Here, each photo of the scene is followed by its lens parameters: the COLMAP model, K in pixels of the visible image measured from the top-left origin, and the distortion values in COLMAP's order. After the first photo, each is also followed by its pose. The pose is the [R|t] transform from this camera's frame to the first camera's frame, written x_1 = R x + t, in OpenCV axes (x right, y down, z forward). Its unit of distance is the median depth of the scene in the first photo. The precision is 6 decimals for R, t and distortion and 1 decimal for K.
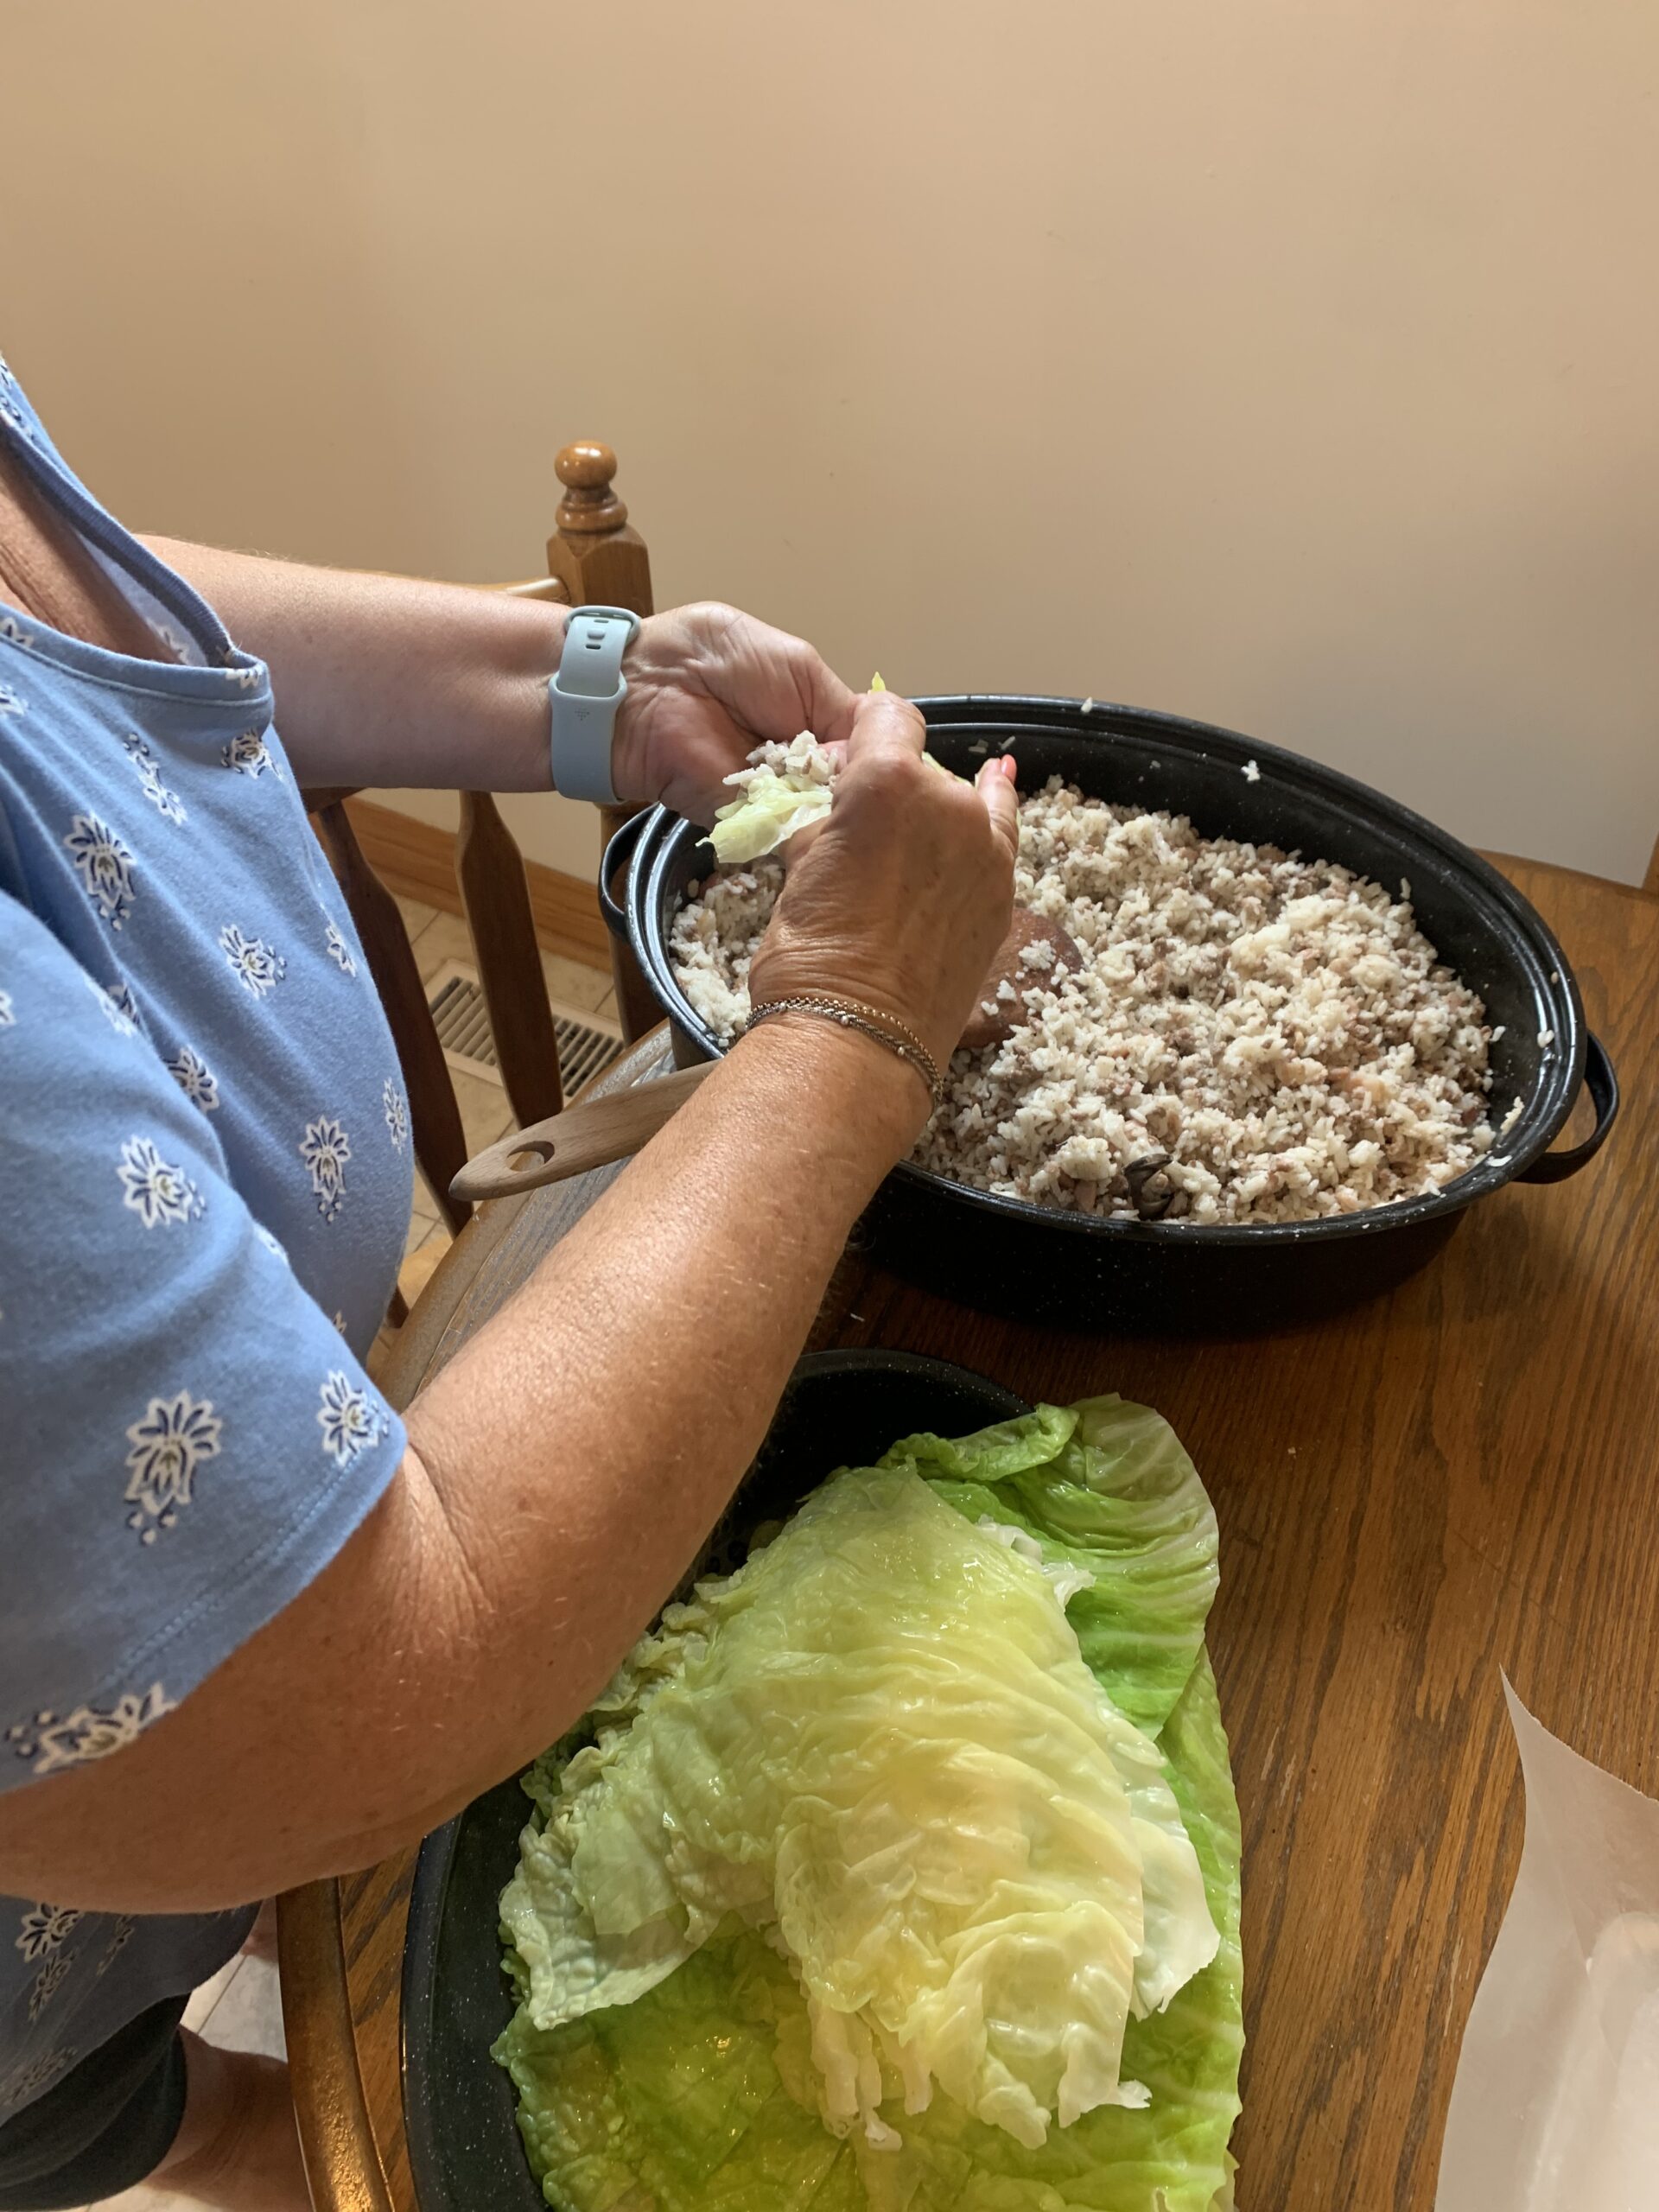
lens RADIAL K [[1676.2, 0, 829.5], [0, 1676.2, 1106.0], [0, 0, 1]] dist [0.003273, 0.012048]
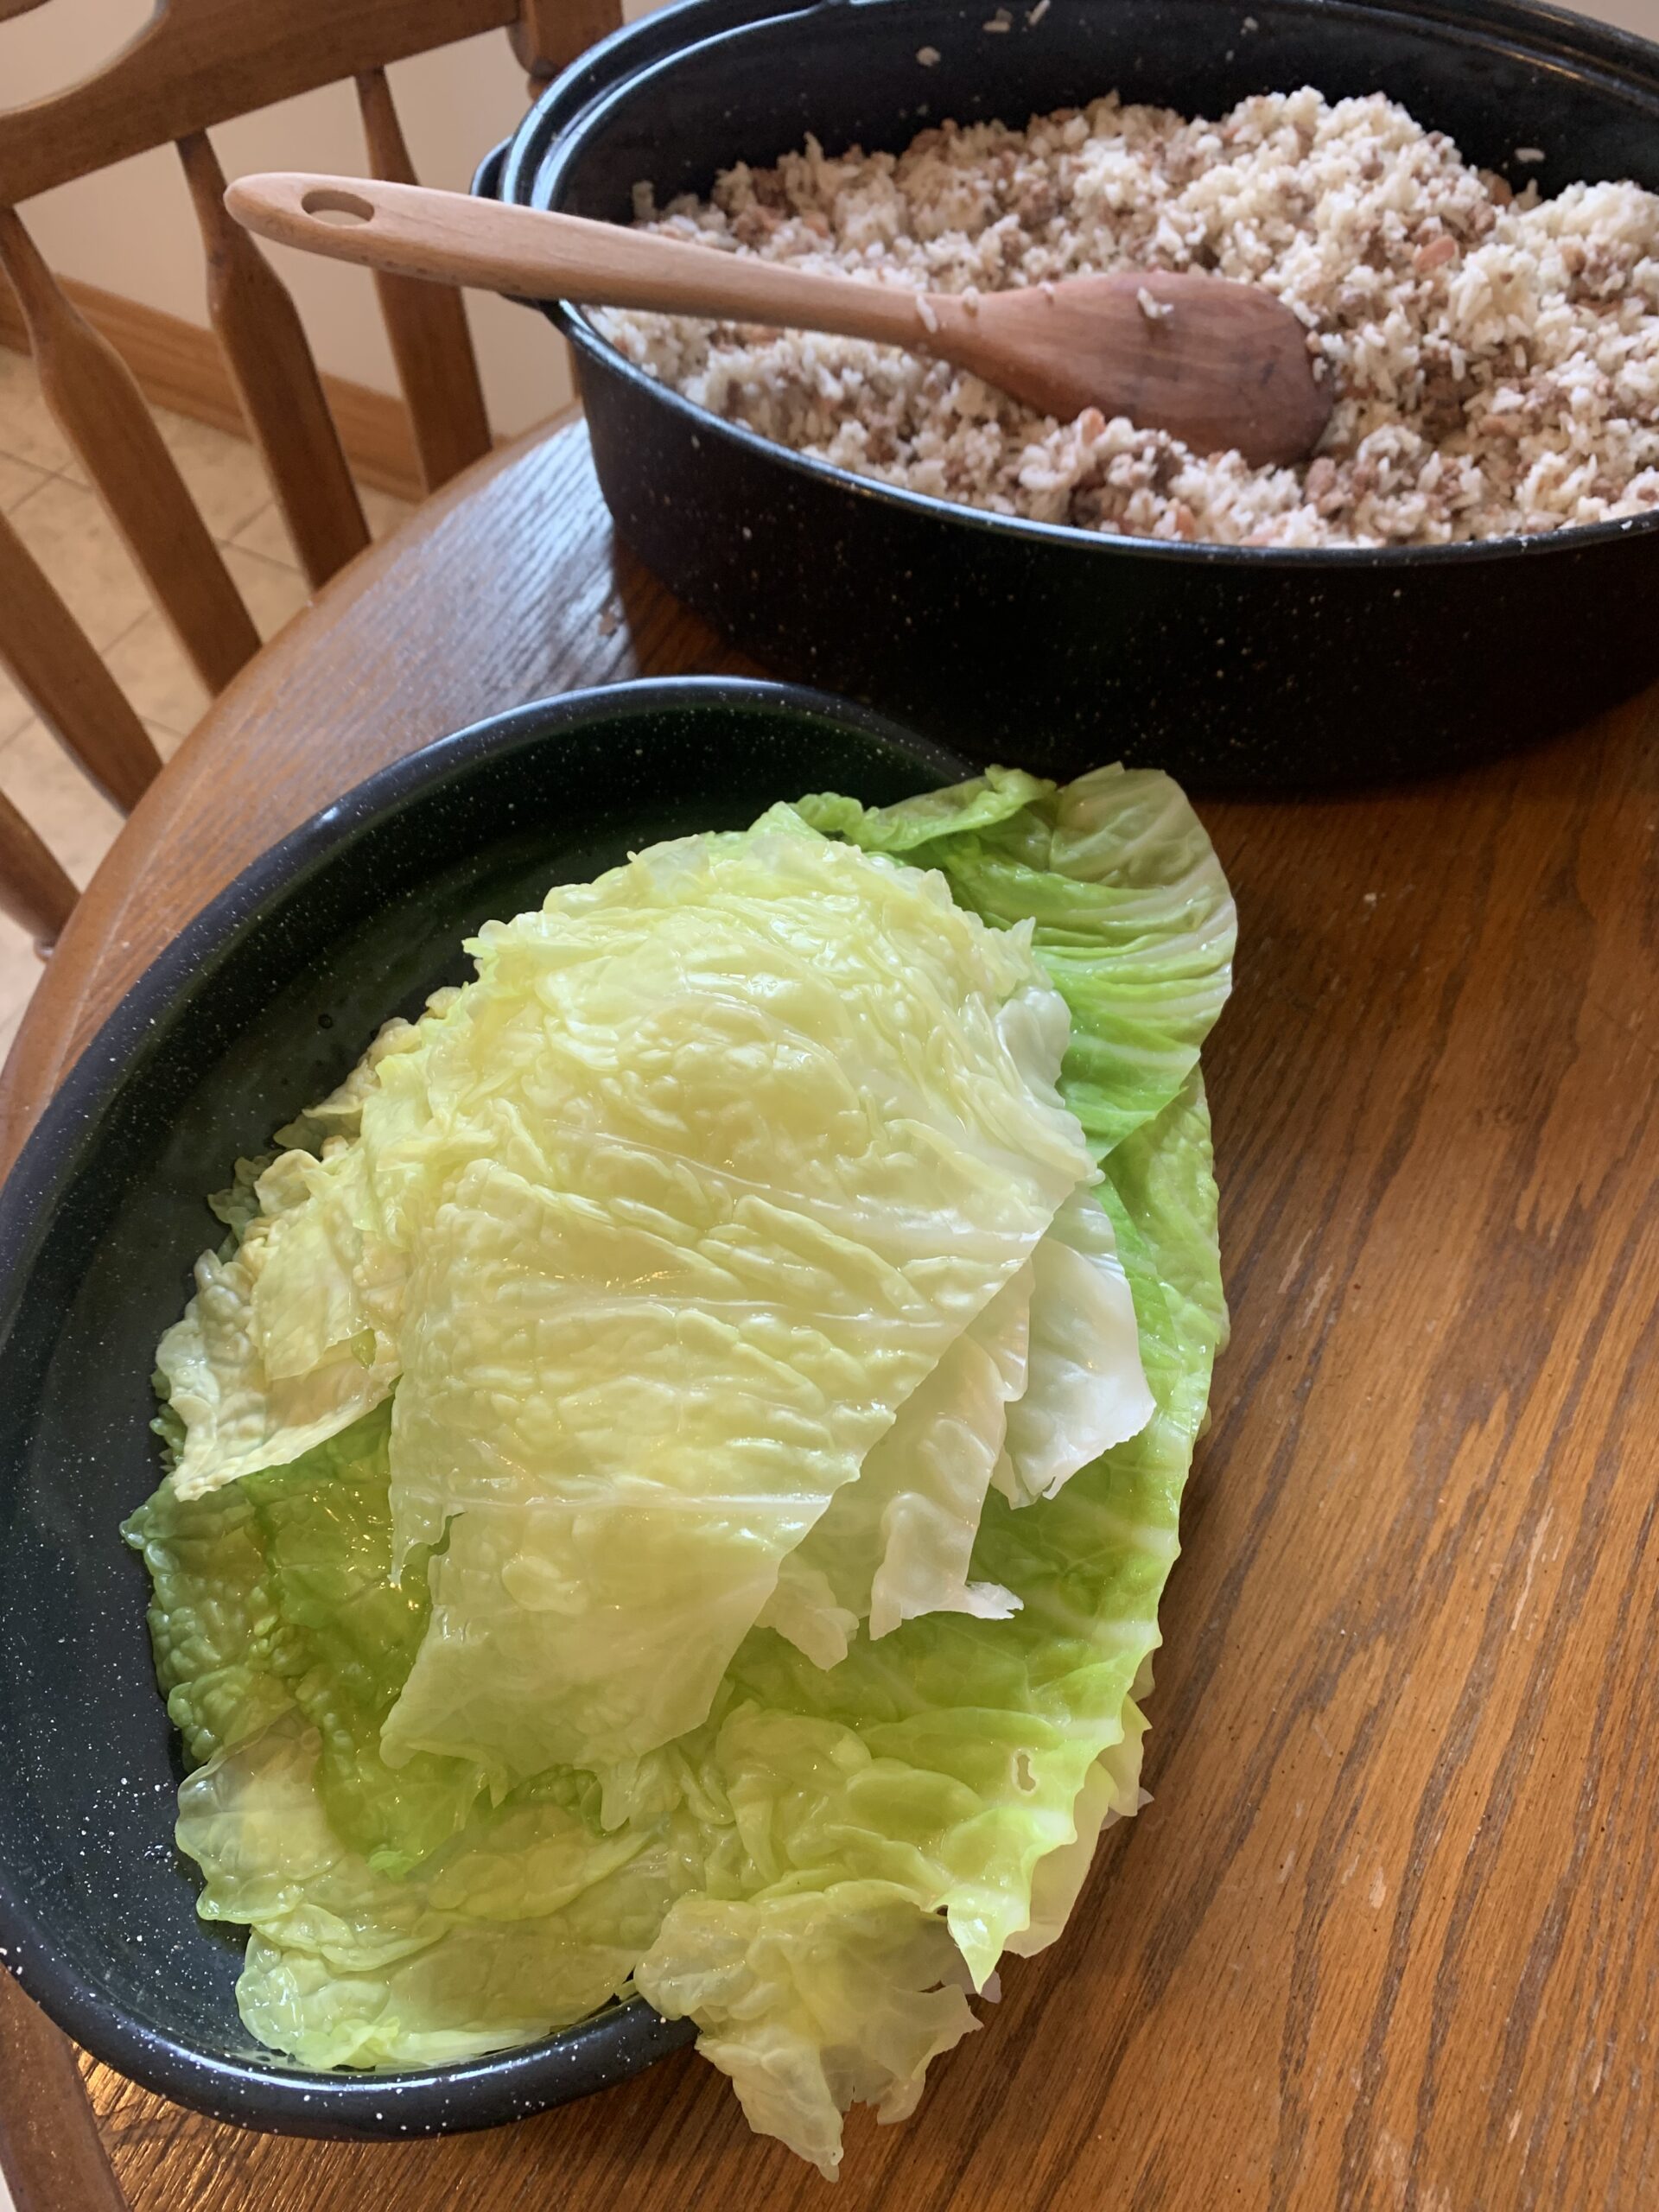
lens RADIAL K [[1702.9, 0, 829.5], [0, 1702.9, 1106.0], [0, 0, 1]] dist [-0.004918, -0.007741]
pose [[0.995017, 0.043775, -0.089578, 0.144995], [-0.034296, 0.993908, 0.104745, 0.284240], [0.093617, -0.101151, 0.990457, 0.317675]]
